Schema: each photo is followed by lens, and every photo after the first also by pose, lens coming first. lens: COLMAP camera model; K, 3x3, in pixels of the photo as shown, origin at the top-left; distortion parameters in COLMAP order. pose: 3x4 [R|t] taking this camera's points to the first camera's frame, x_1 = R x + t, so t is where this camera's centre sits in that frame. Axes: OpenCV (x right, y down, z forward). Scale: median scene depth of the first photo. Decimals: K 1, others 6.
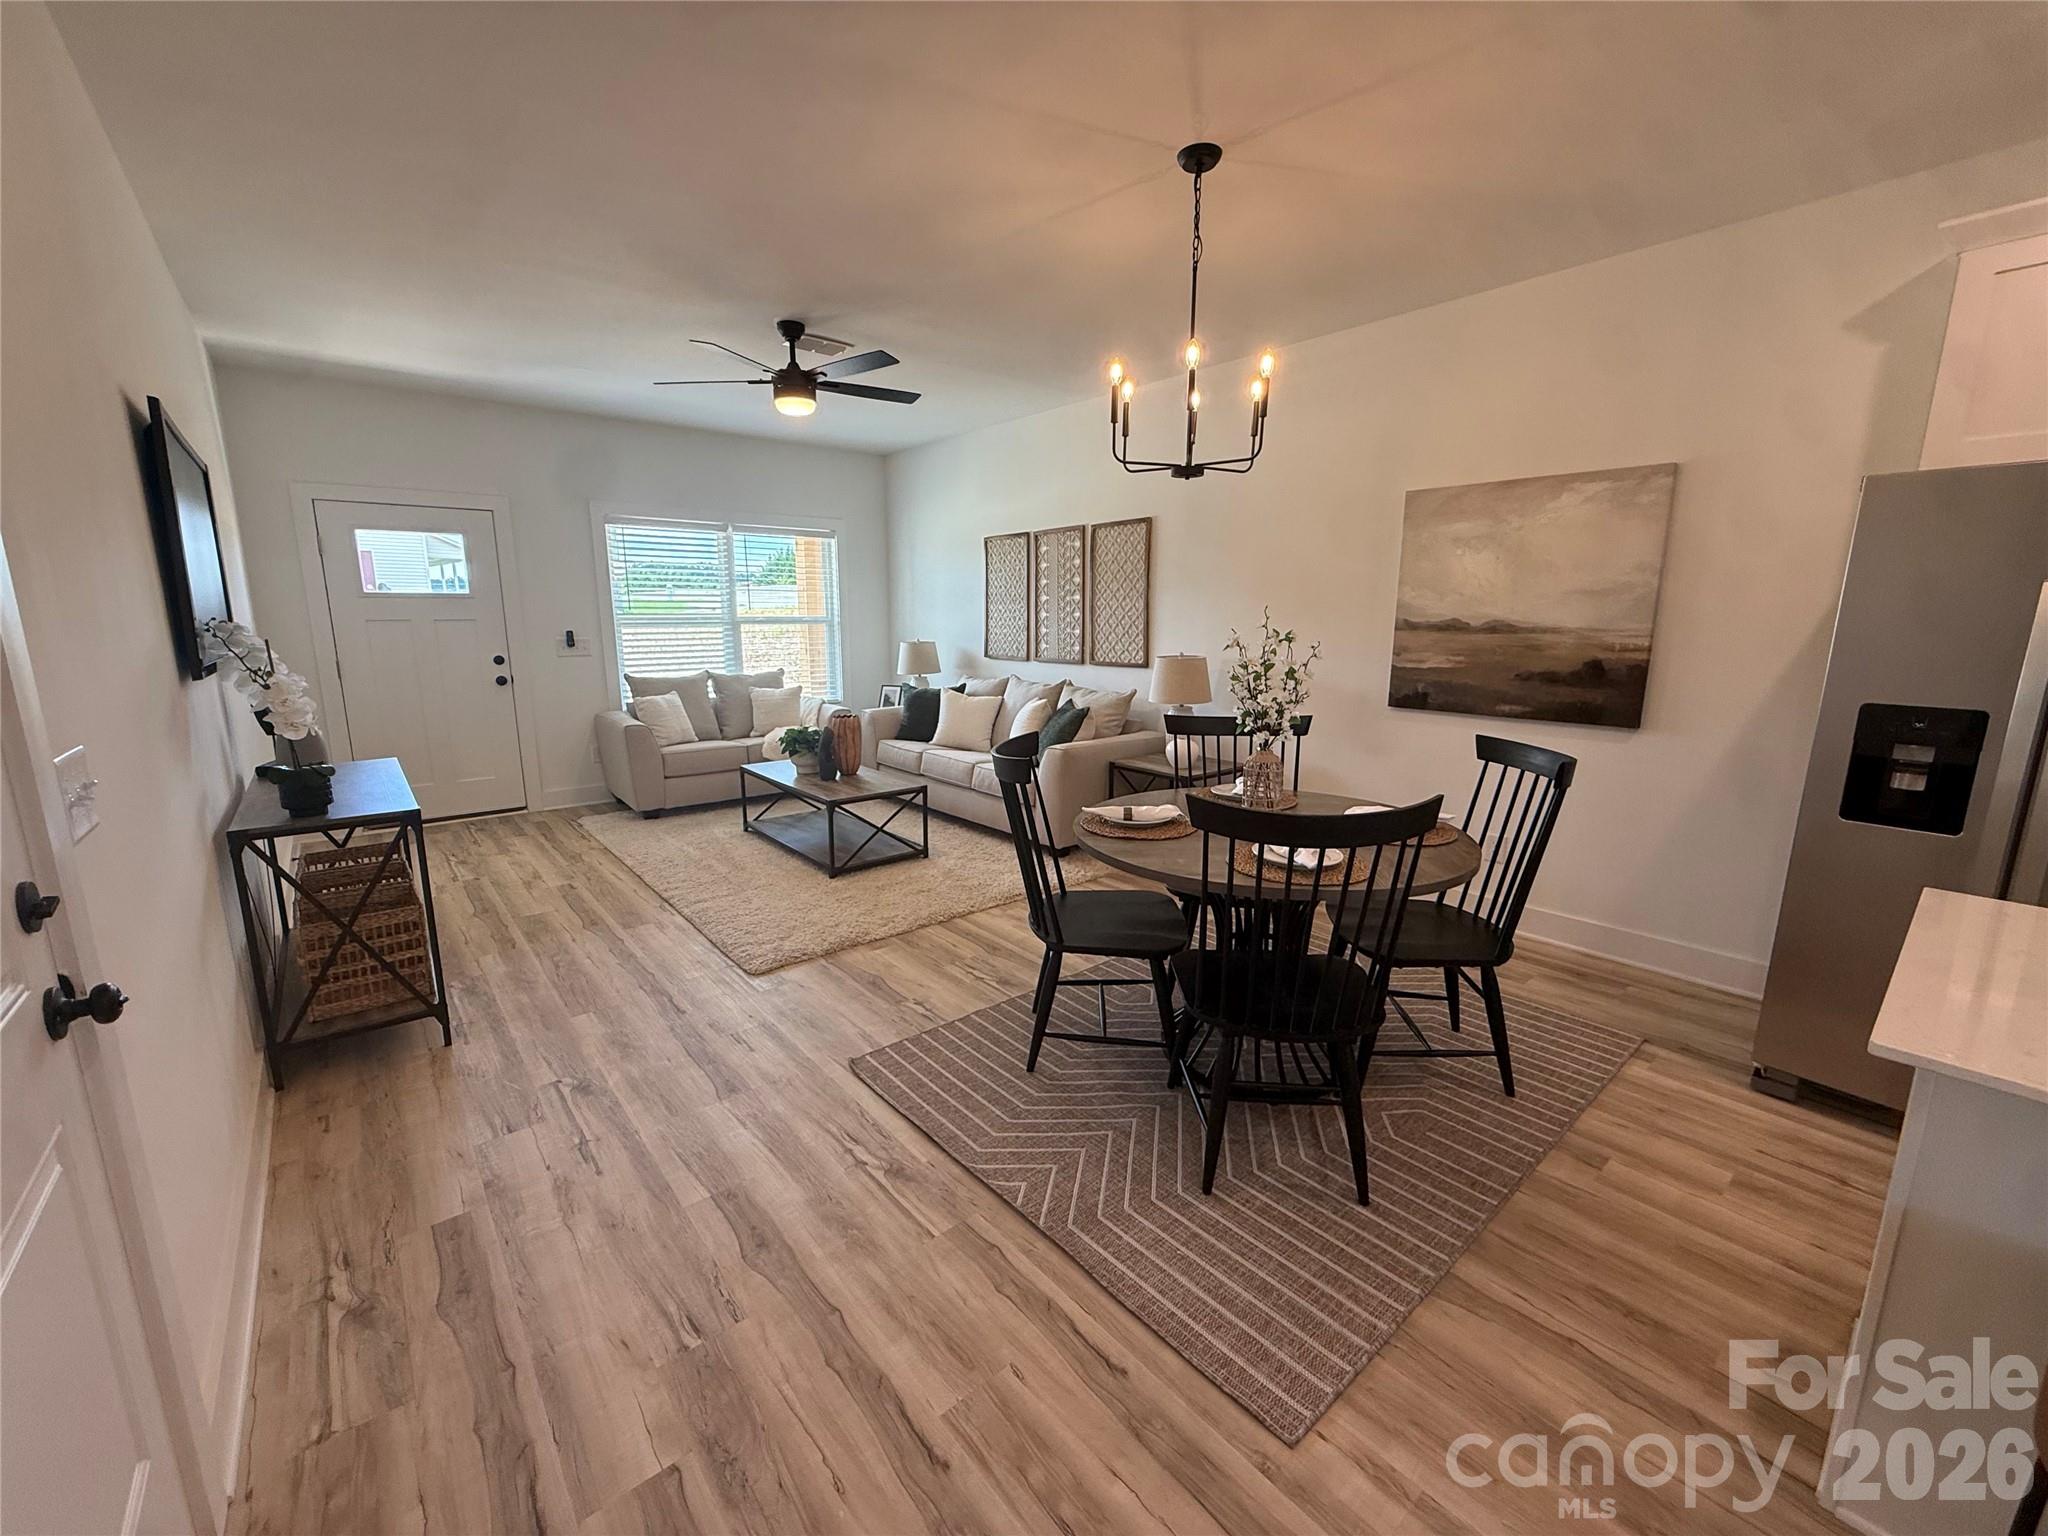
lens RADIAL K [[821.8, 0, 1017.9], [0, 821.8, 768.7], [0, 0, 1]] dist [0.002132, -0.000517]
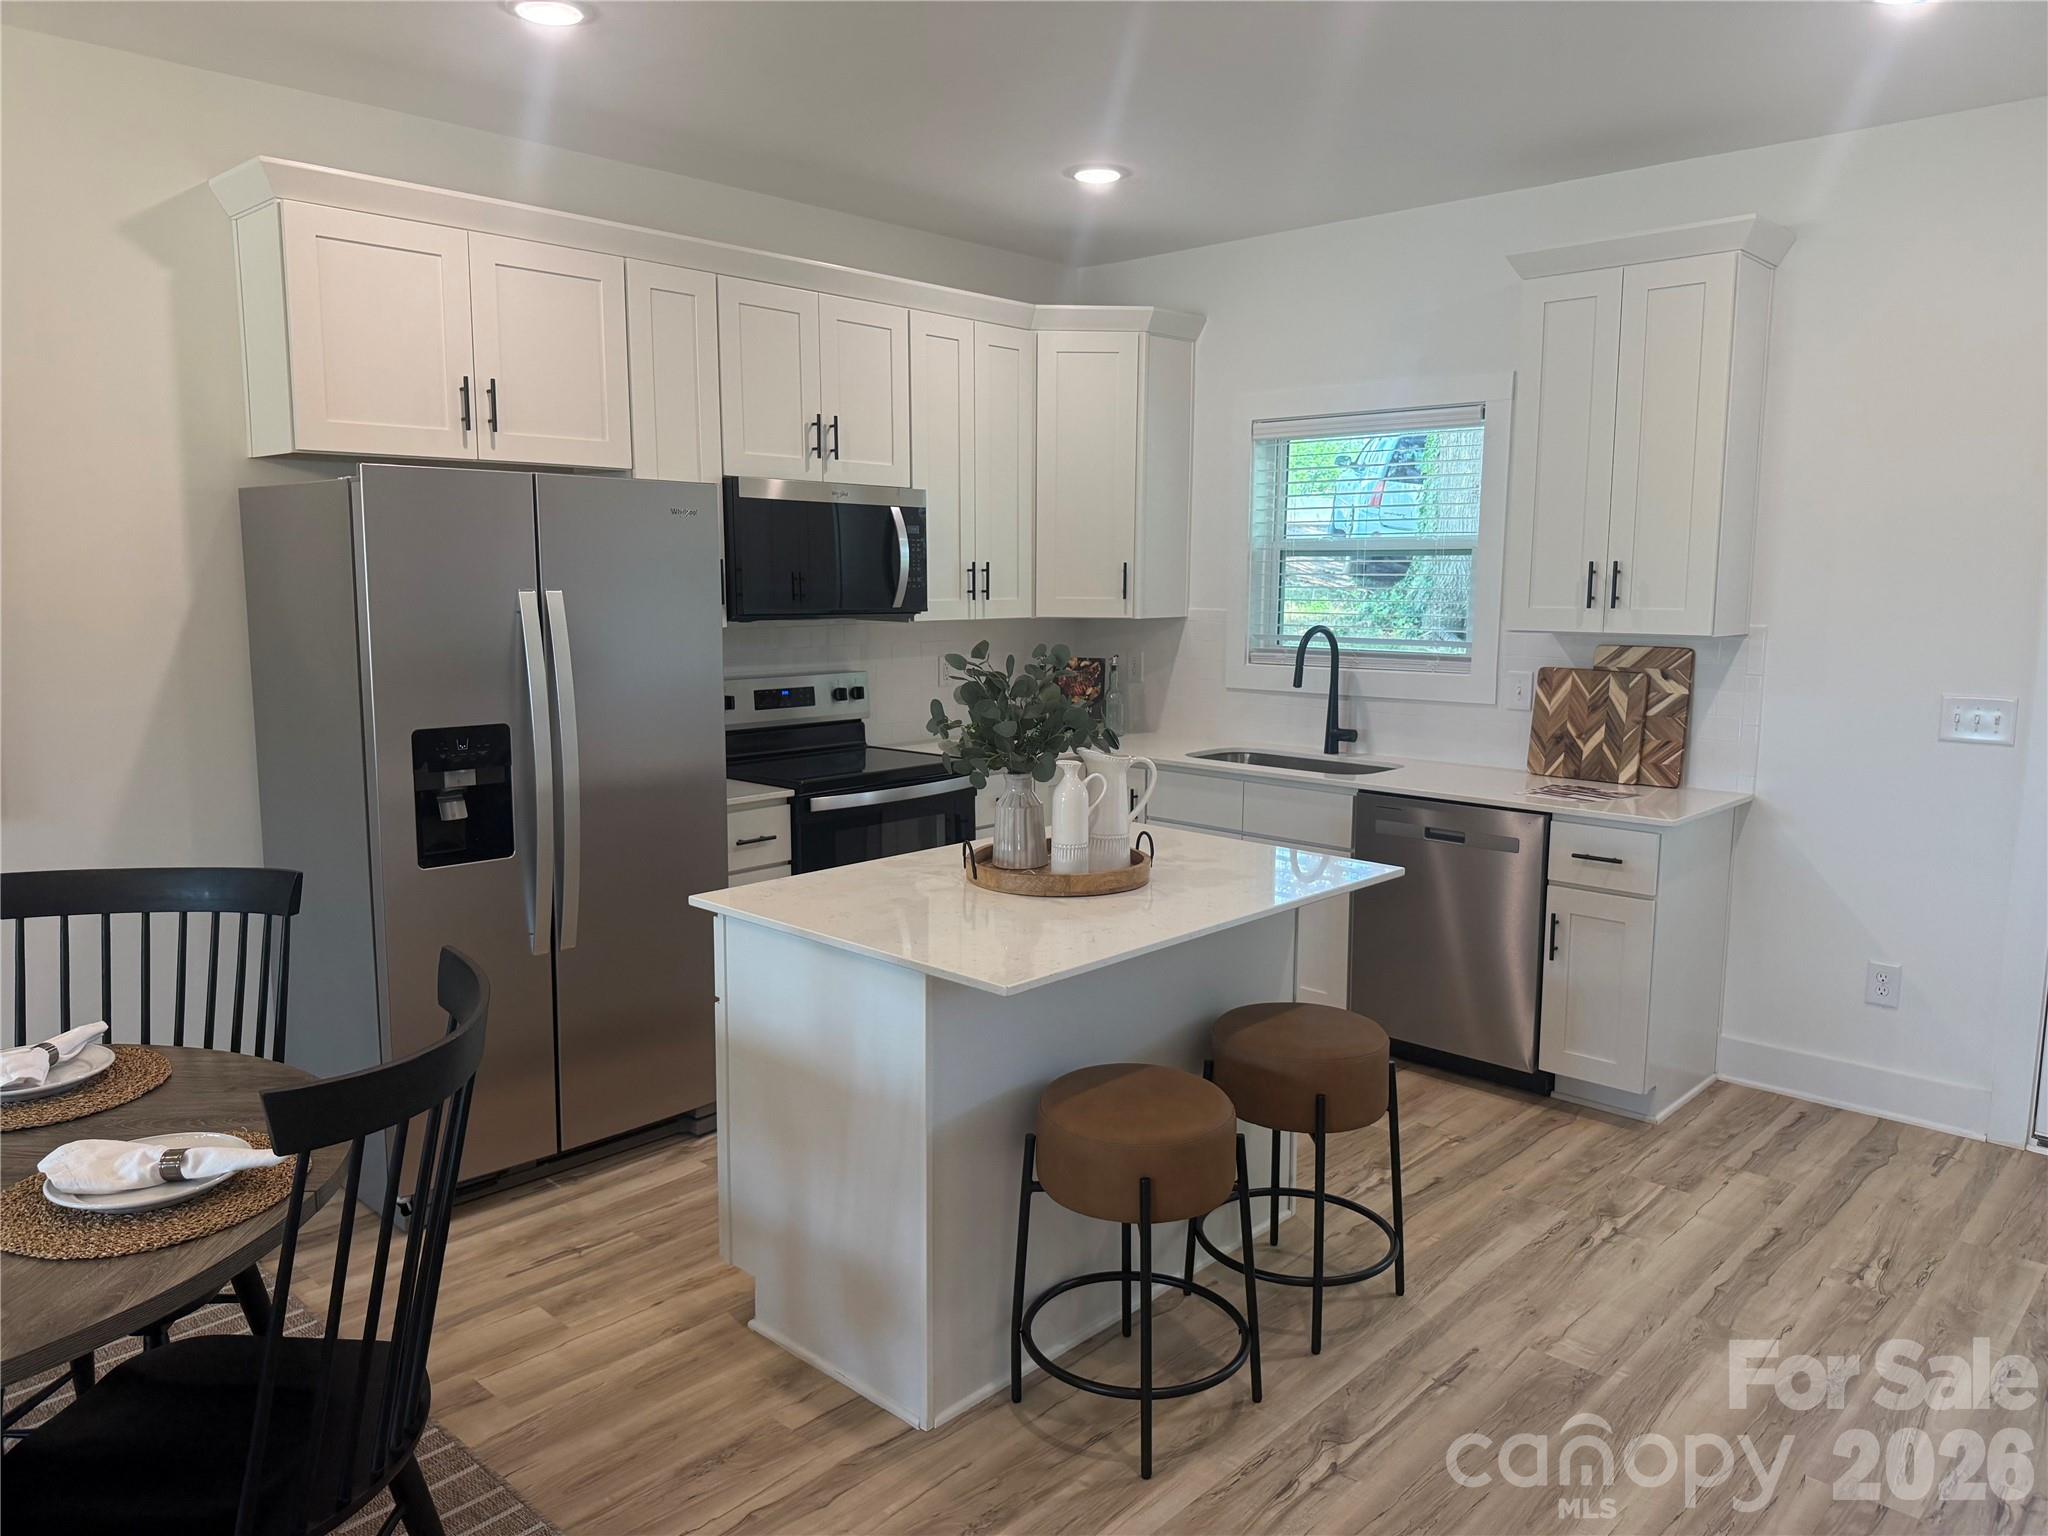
lens RADIAL K [[1442.4, 0, 1031.9], [0, 1442.4, 772.5], [0, 0, 1]] dist [0.062507, -0.081842]
pose [[-0.122269, -0.139895, 0.982588, -0.442428], [0.185246, 0.969402, 0.161069, -0.135568], [-0.975056, 0.201714, -0.092613, 0.447189]]
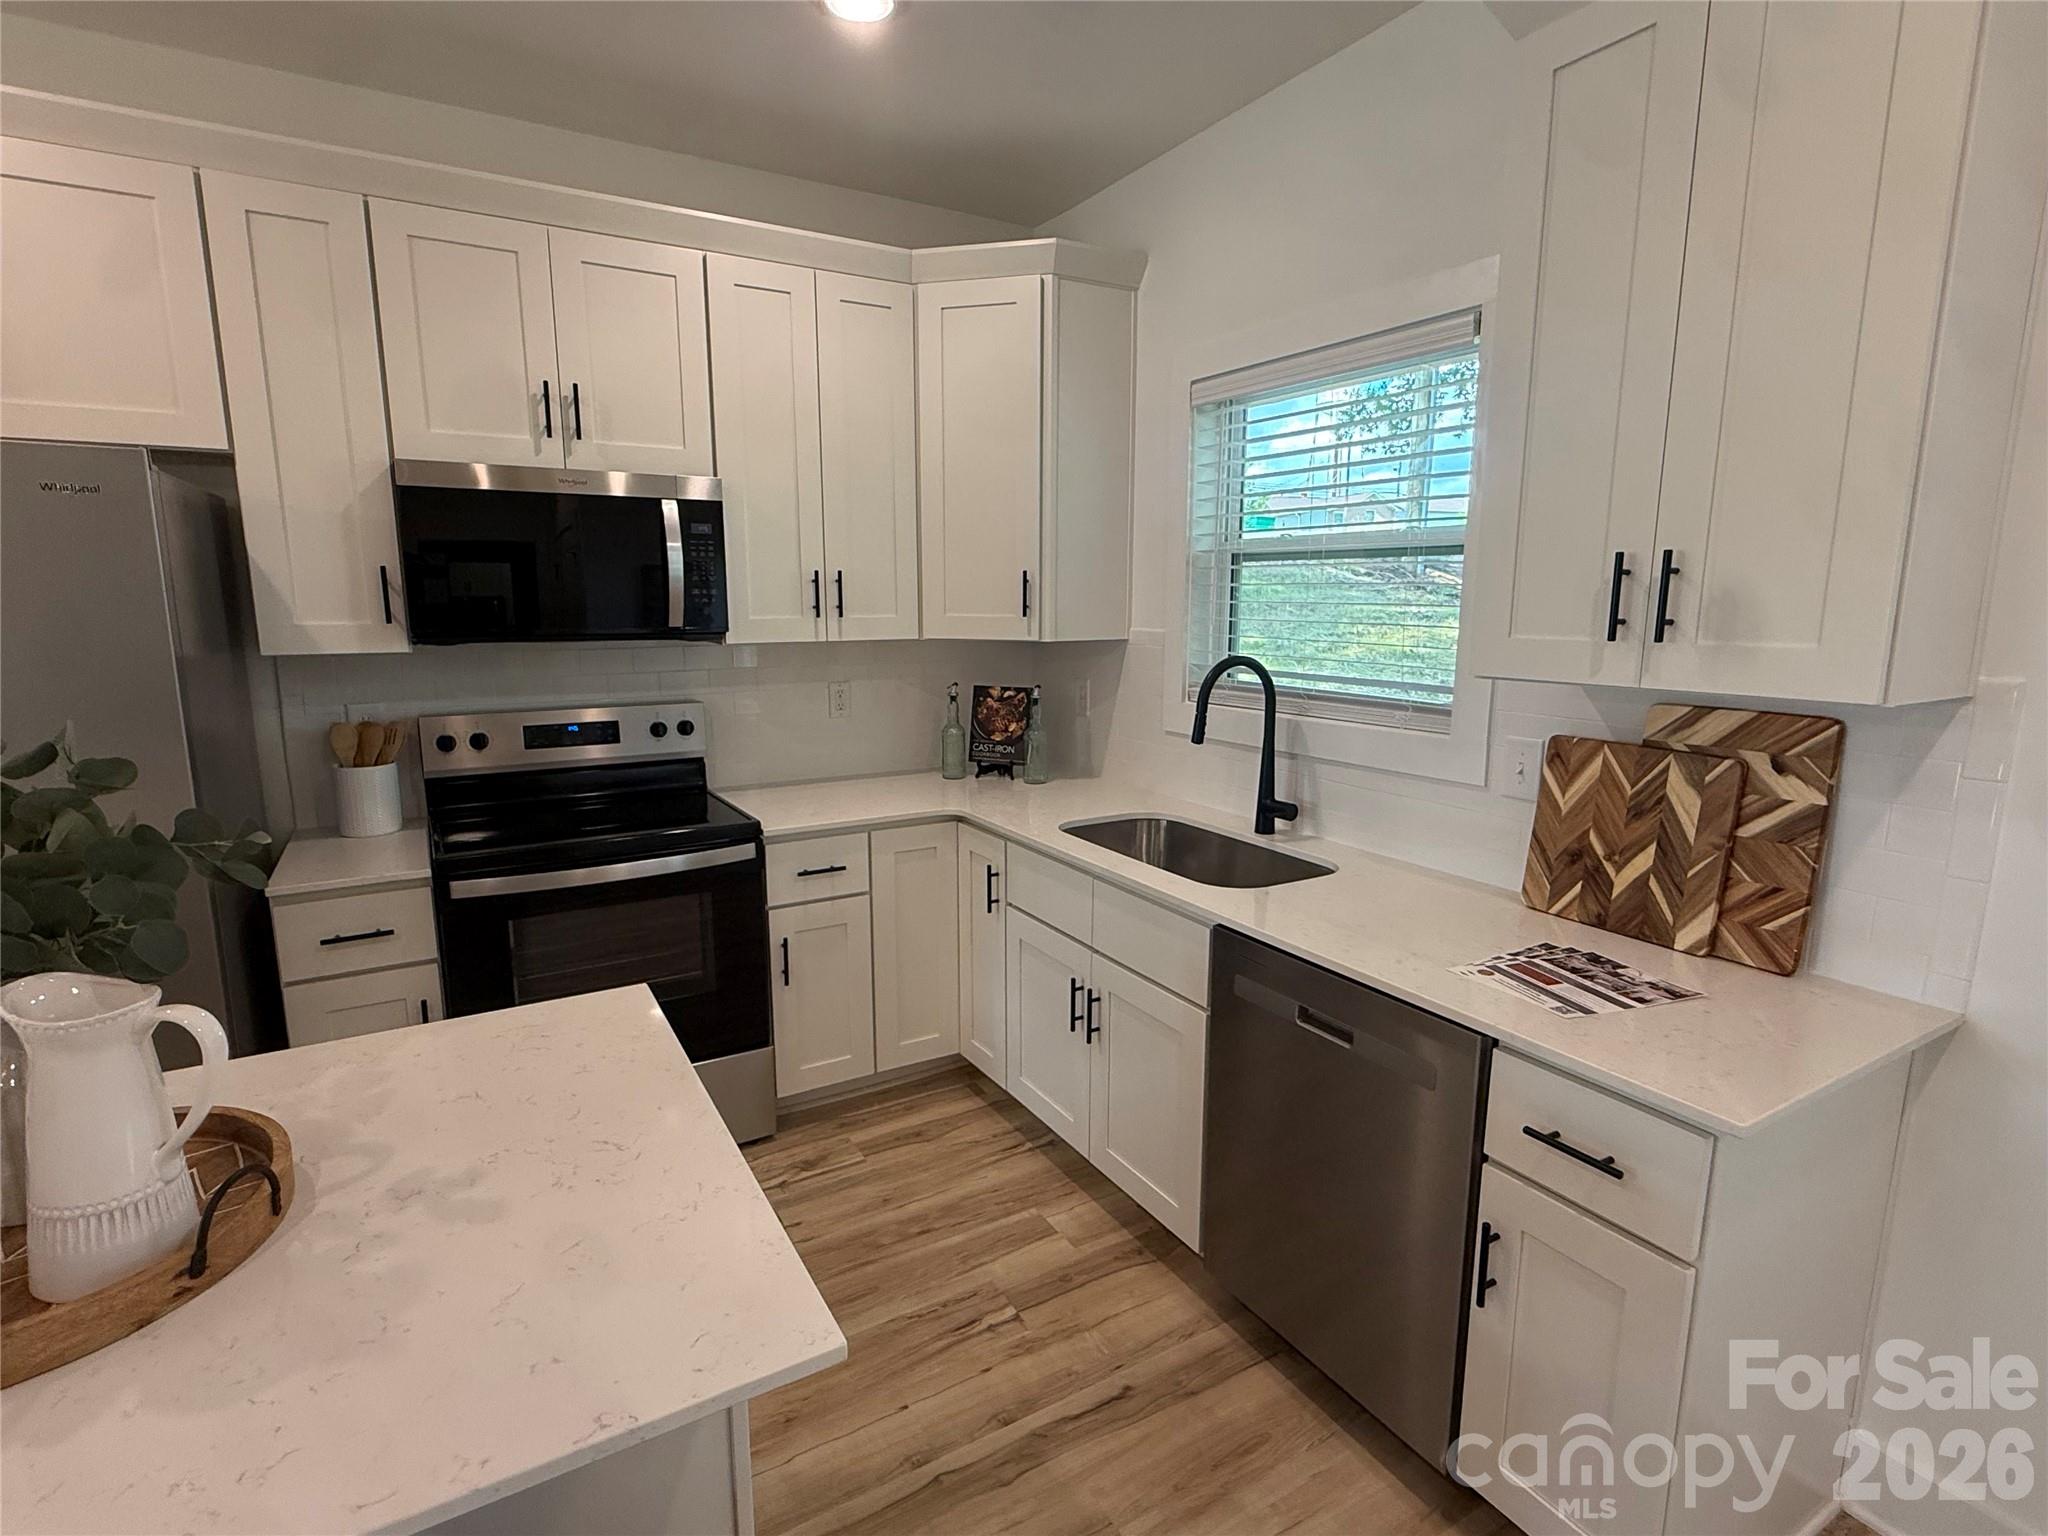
lens RADIAL K [[1012.8, 0, 1019.6], [0, 1012.8, 768.8], [0, 0, 1]] dist [-0.008816, 0.005611]
pose [[0.163841, -0.169372, 0.971838, 0.460094], [0.187655, 0.972513, 0.137853, -0.010027], [-0.968474, 0.159784, 0.191121, -0.114843]]
